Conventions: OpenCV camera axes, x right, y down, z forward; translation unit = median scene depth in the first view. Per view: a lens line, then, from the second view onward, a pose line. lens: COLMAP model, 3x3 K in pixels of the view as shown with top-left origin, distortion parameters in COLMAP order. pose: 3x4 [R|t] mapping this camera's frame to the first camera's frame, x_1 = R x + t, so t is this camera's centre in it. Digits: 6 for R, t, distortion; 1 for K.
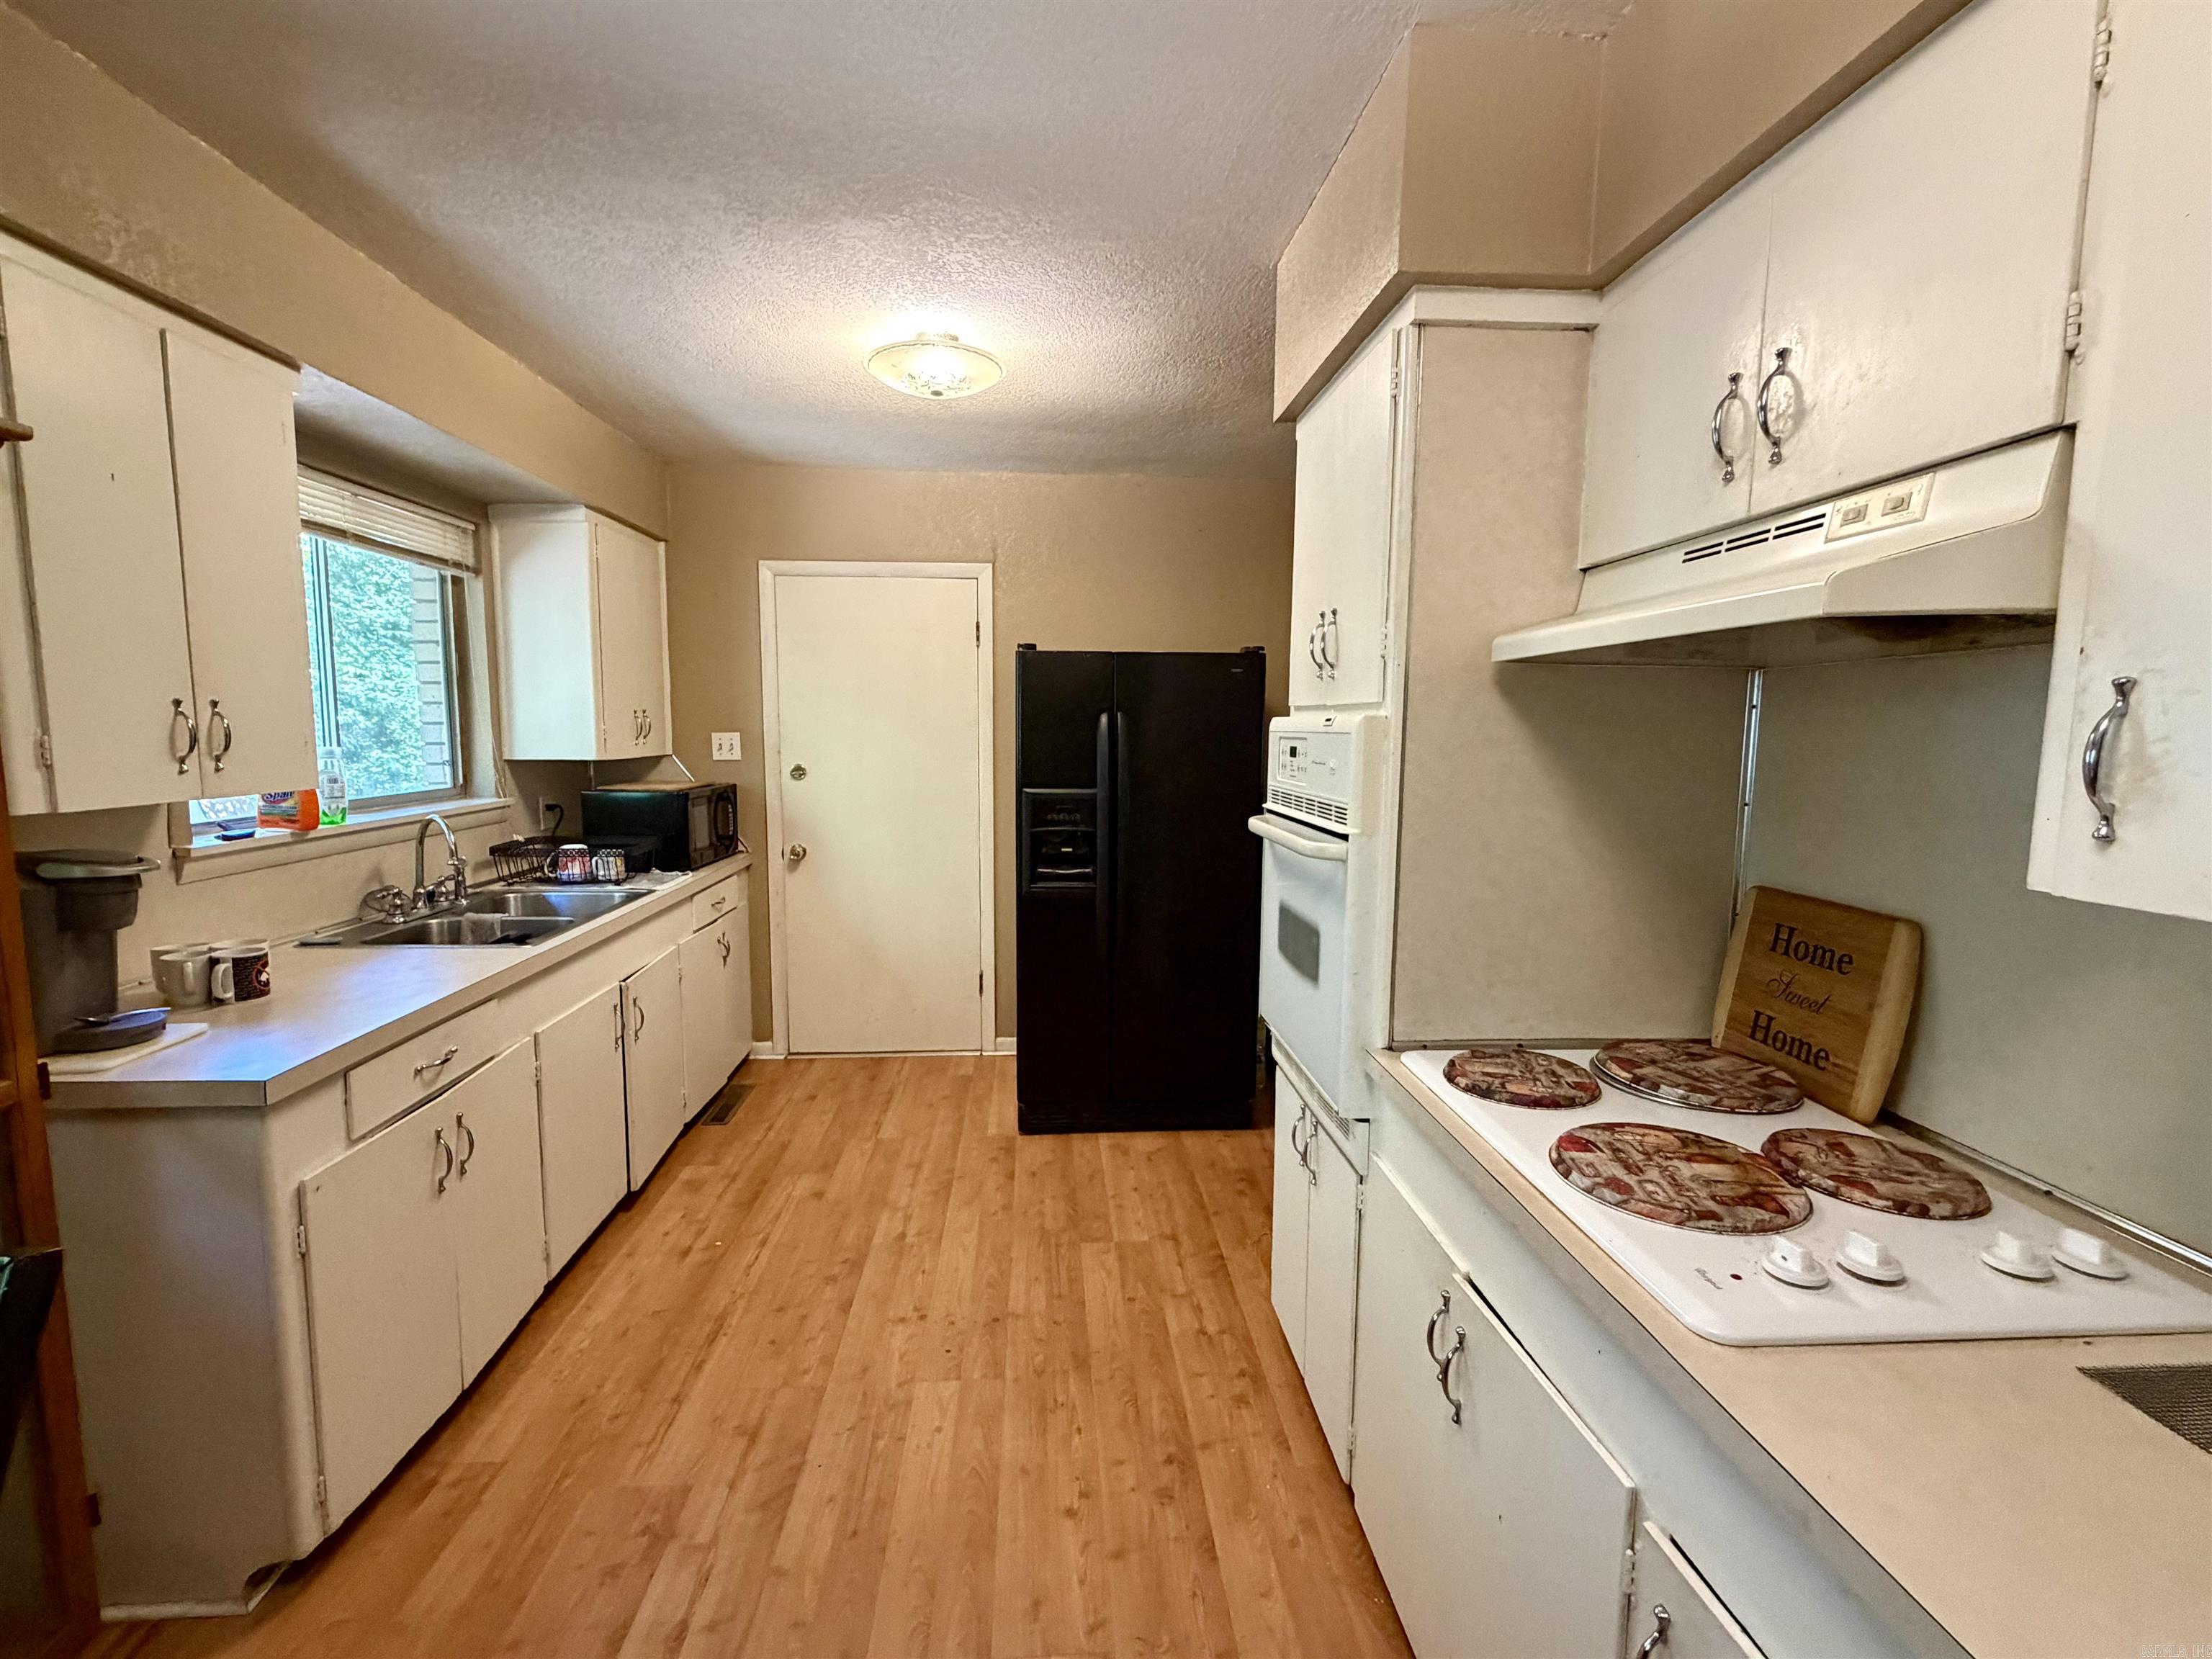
lens RADIAL K [[989.2, 0, 1105.1], [0, 989.2, 835.9], [0, 0, 1]] dist [-0.000645, -0.000383]
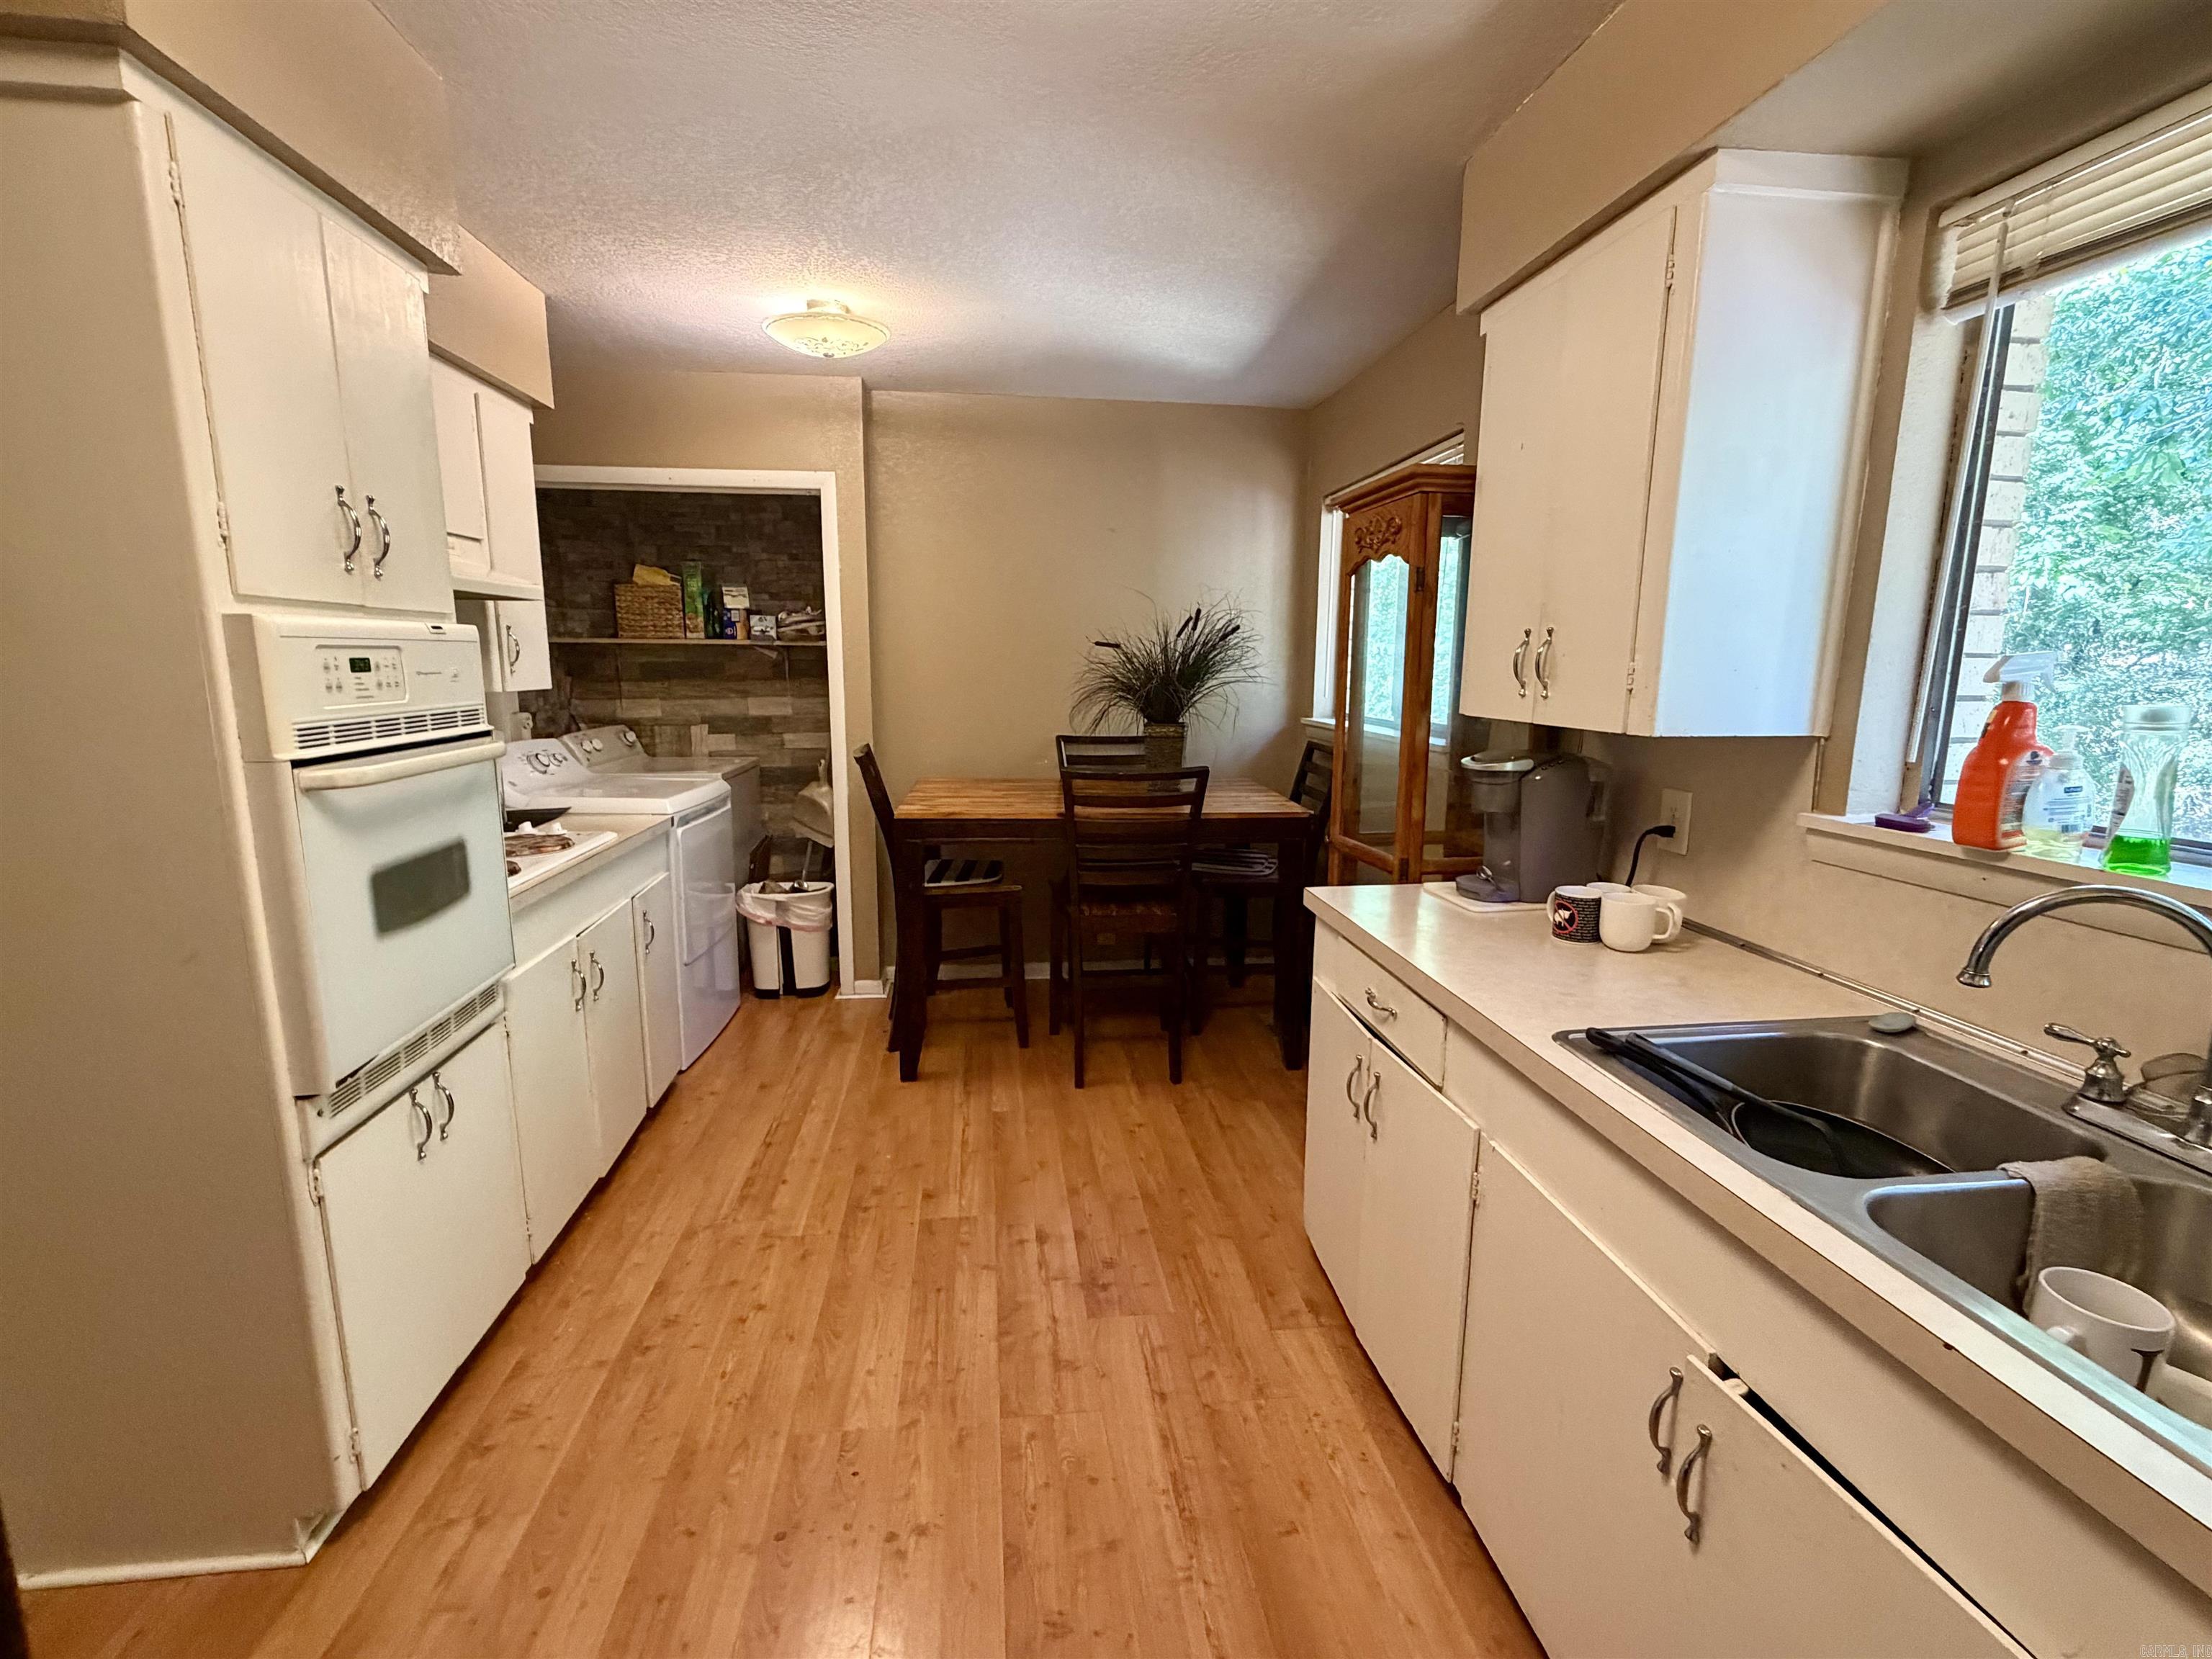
lens RADIAL K [[989.2, 0, 1105.2], [0, 989.2, 832.5], [0, 0, 1]] dist [-0.000645, -0.000383]
pose [[-0.998523, -0.007949, -0.053746, -0.289095], [-0.022897, 0.958668, 0.283605, -0.160706], [0.049271, 0.284416, -0.957434, 1.512288]]
